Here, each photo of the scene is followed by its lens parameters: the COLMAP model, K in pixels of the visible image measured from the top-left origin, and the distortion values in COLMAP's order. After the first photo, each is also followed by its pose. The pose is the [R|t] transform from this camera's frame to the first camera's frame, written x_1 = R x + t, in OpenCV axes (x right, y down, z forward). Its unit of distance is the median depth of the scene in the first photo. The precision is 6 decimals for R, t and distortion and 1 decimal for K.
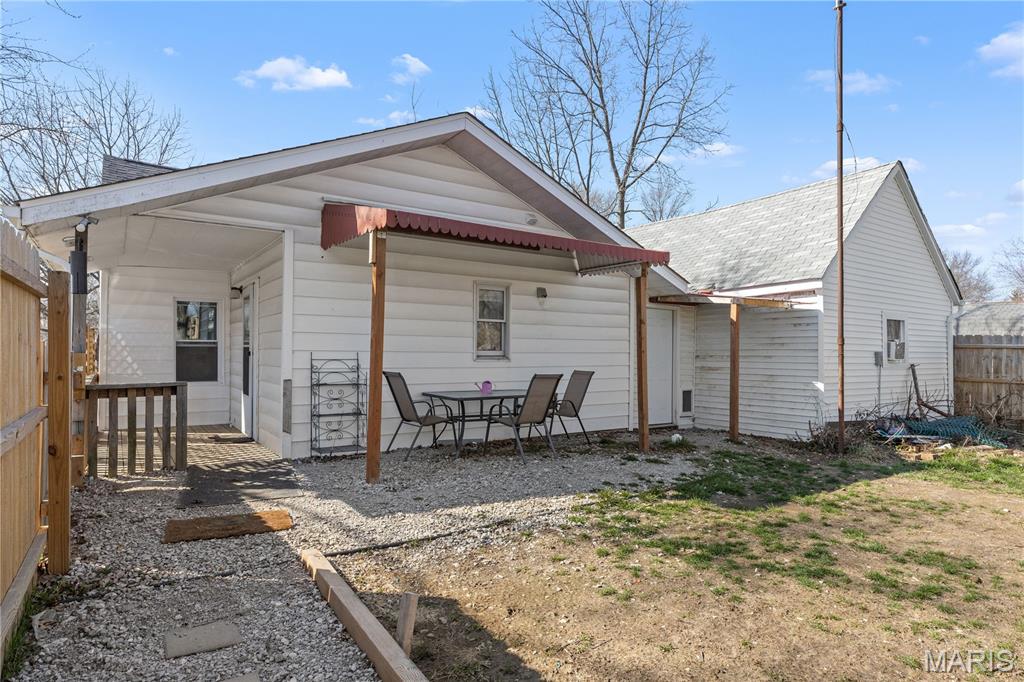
lens RADIAL K [[572.5, 0, 514.5], [0, 572.5, 353.1], [0, 0, 1]] dist [0.000436, 0.000240]
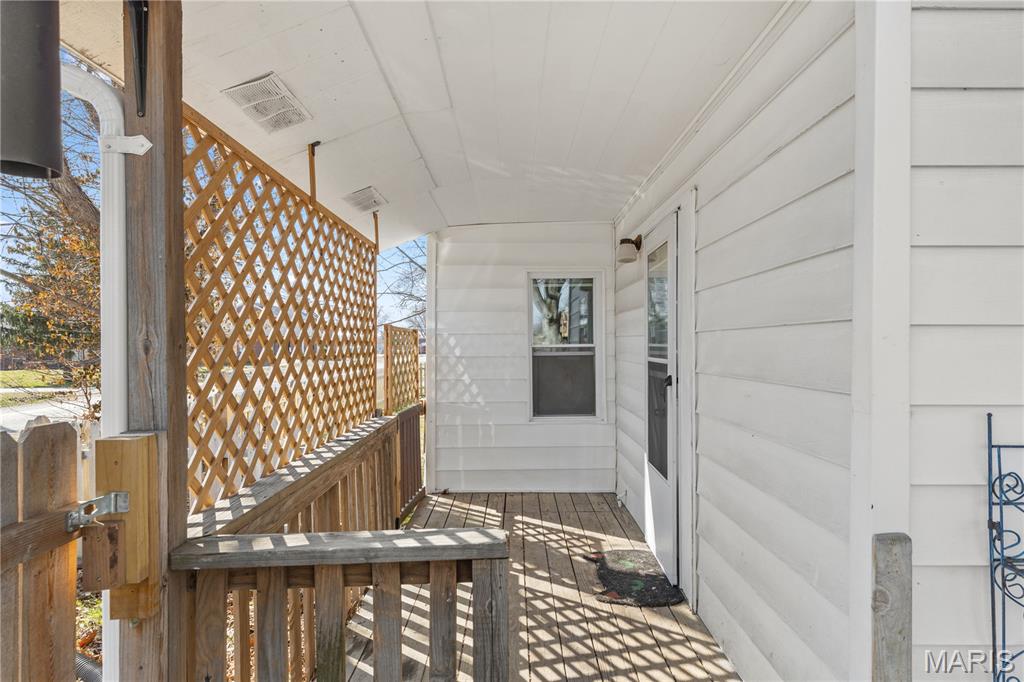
lens RADIAL K [[572.5, 0, 514.5], [0, 572.5, 353.1], [0, 0, 1]] dist [0.000436, 0.000240]
pose [[0.821768, -0.002500, -0.569817, -0.289972], [0.010212, 0.999894, 0.010339, -0.022476], [0.569731, -0.014315, 0.821706, 0.542387]]
